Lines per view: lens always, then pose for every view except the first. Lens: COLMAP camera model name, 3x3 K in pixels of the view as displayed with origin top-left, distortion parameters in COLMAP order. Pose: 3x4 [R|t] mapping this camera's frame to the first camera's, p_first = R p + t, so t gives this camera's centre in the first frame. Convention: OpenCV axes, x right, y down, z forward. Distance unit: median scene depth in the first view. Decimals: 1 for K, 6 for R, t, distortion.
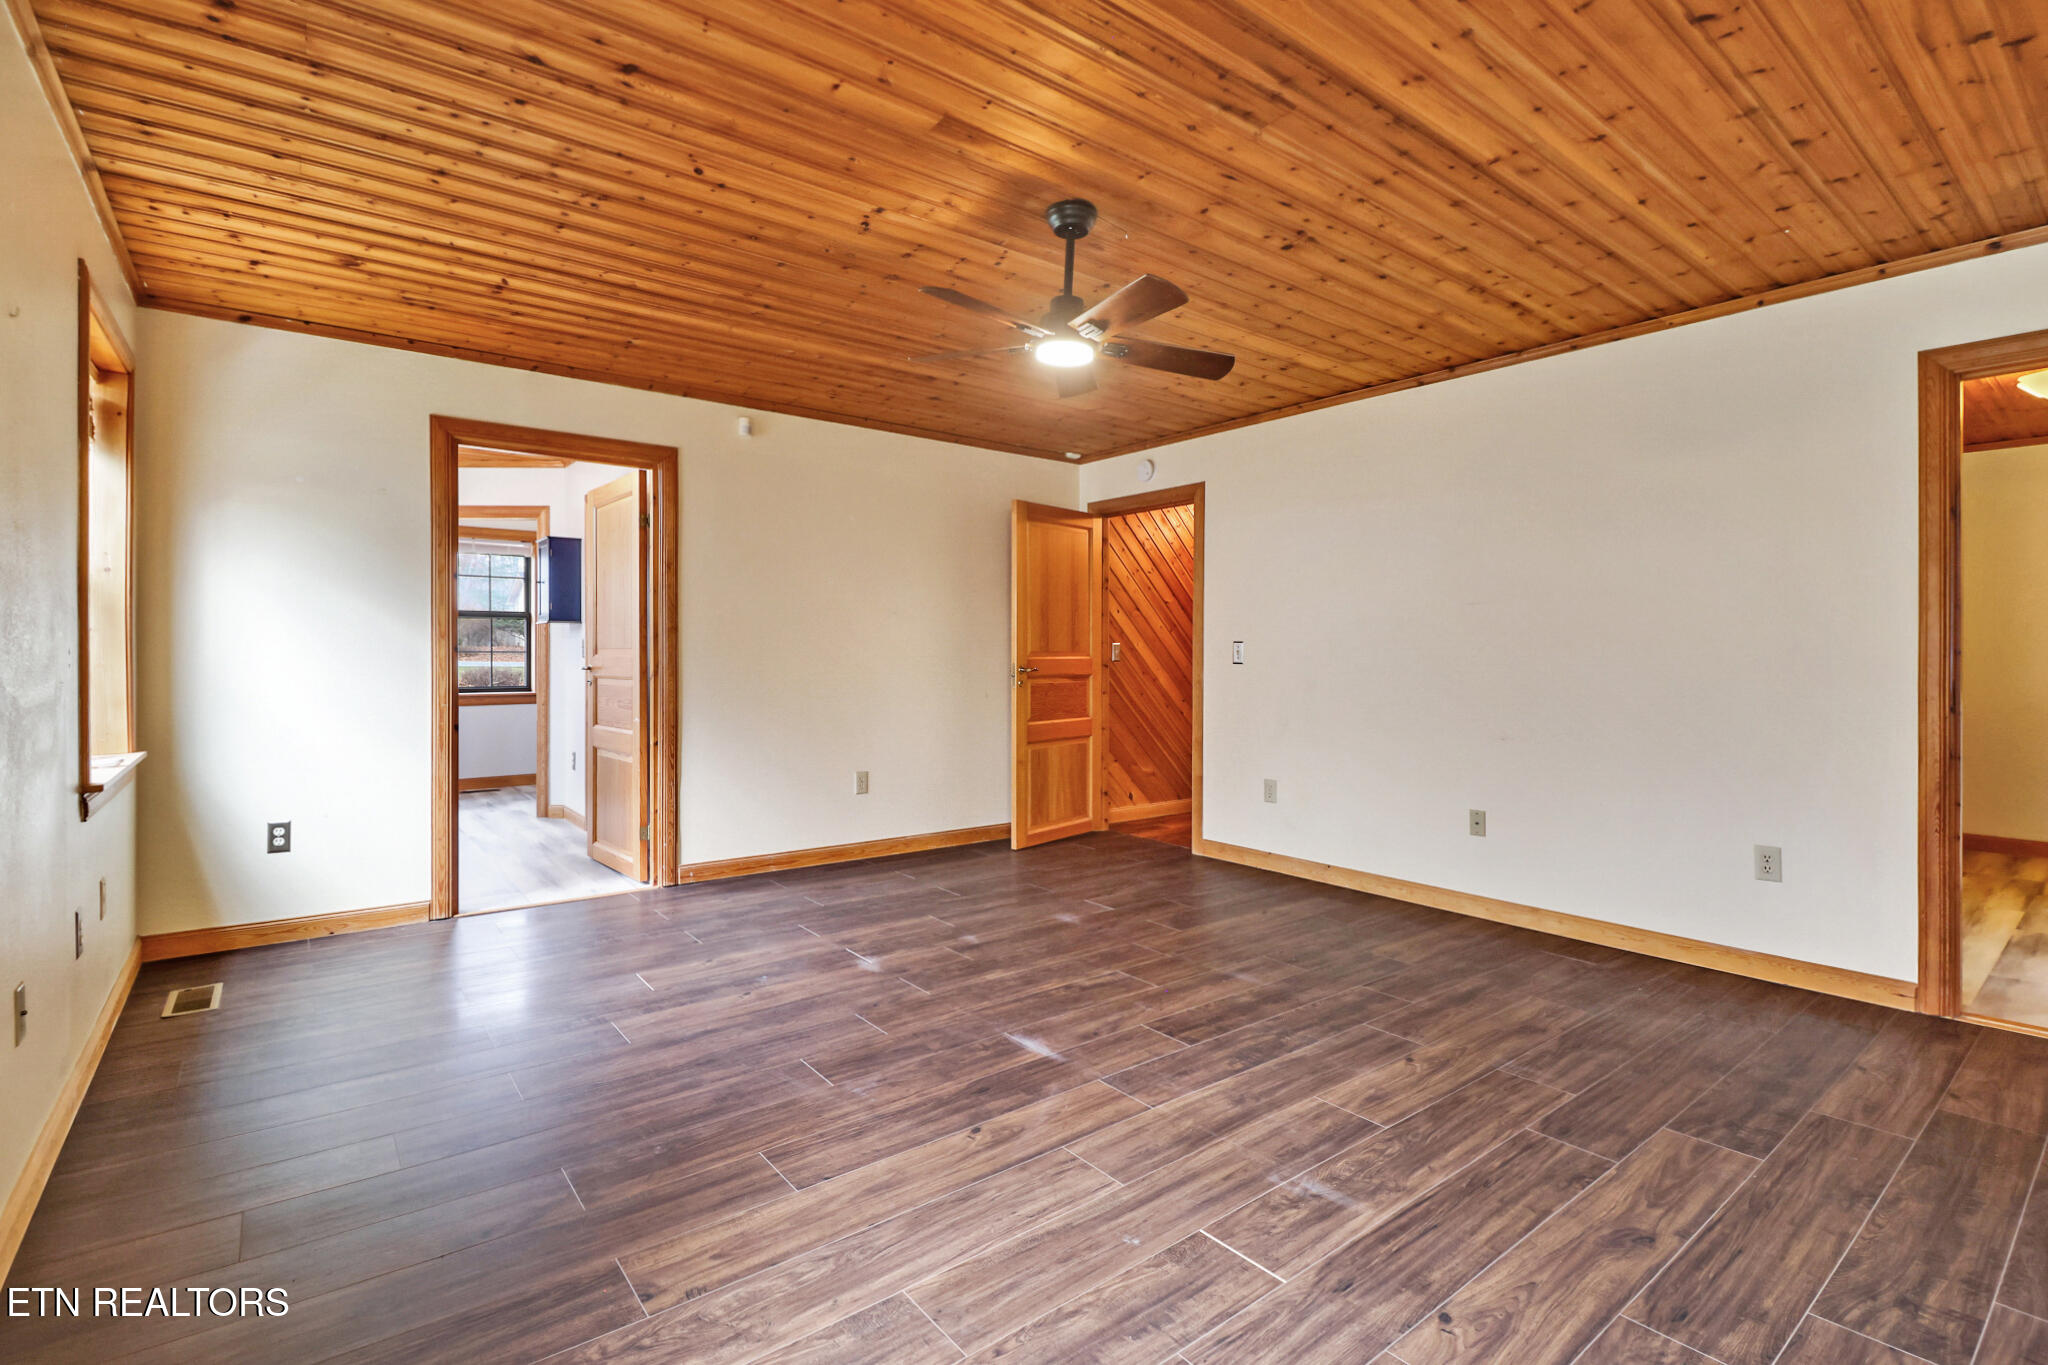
lens RADIAL K [[952.0, 0, 1027.8], [0, 952.0, 668.8], [0, 0, 1]] dist [-0.003879, -0.008622]
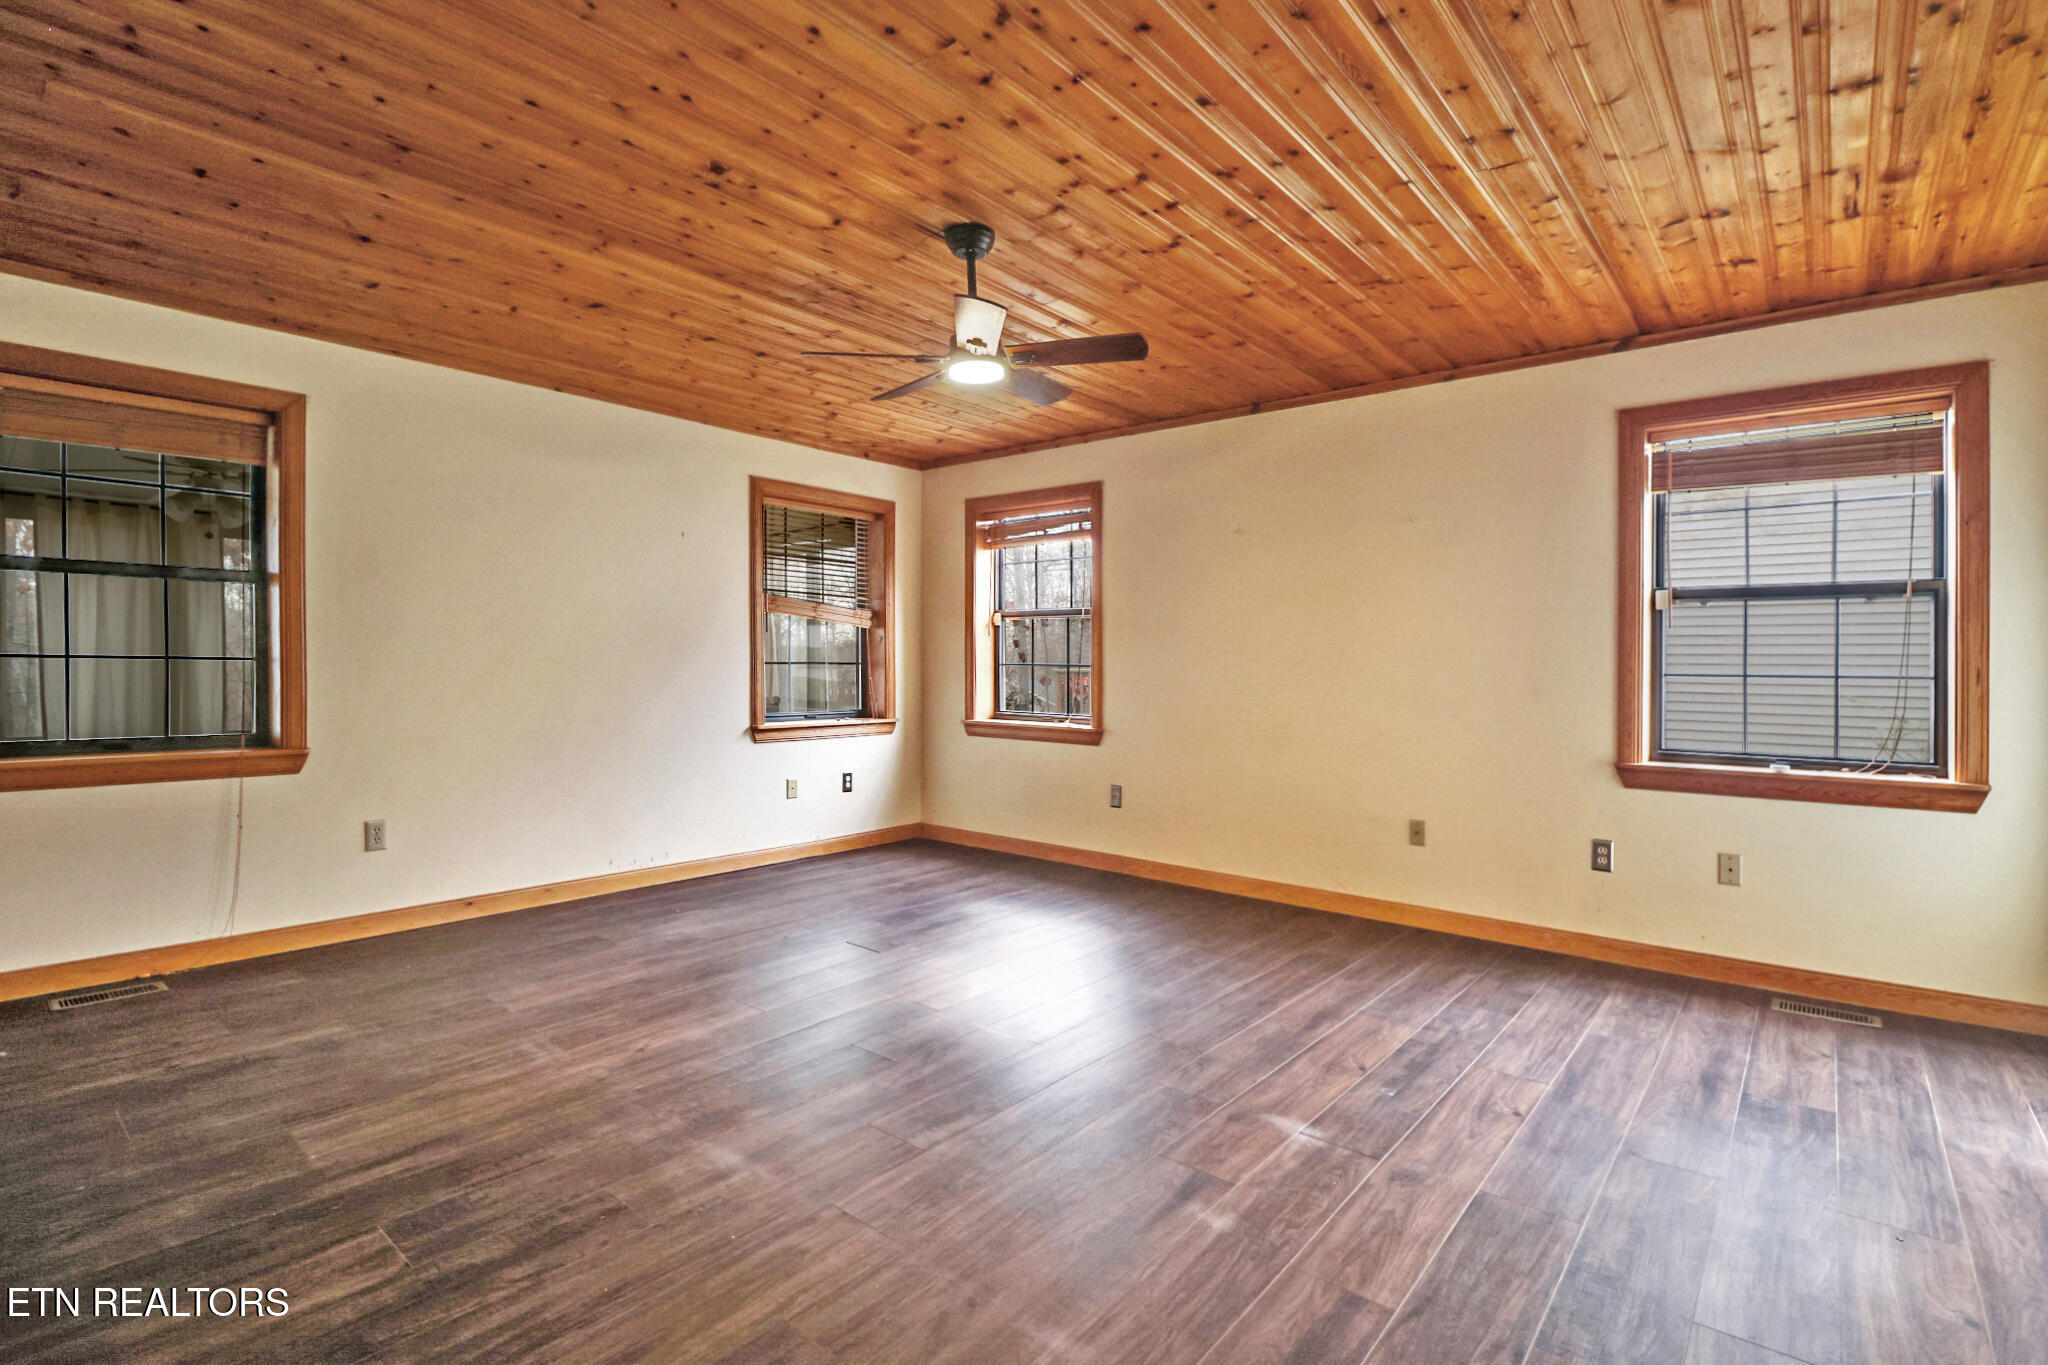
lens RADIAL K [[952.0, 0, 1023.5], [0, 952.0, 676.5], [0, 0, 1]] dist [-0.003879, -0.008622]
pose [[-0.978463, -0.013111, -0.206004, 0.182317], [-0.018535, 0.999530, 0.024422, -0.022160], [0.205587, 0.027715, -0.978246, 1.780639]]
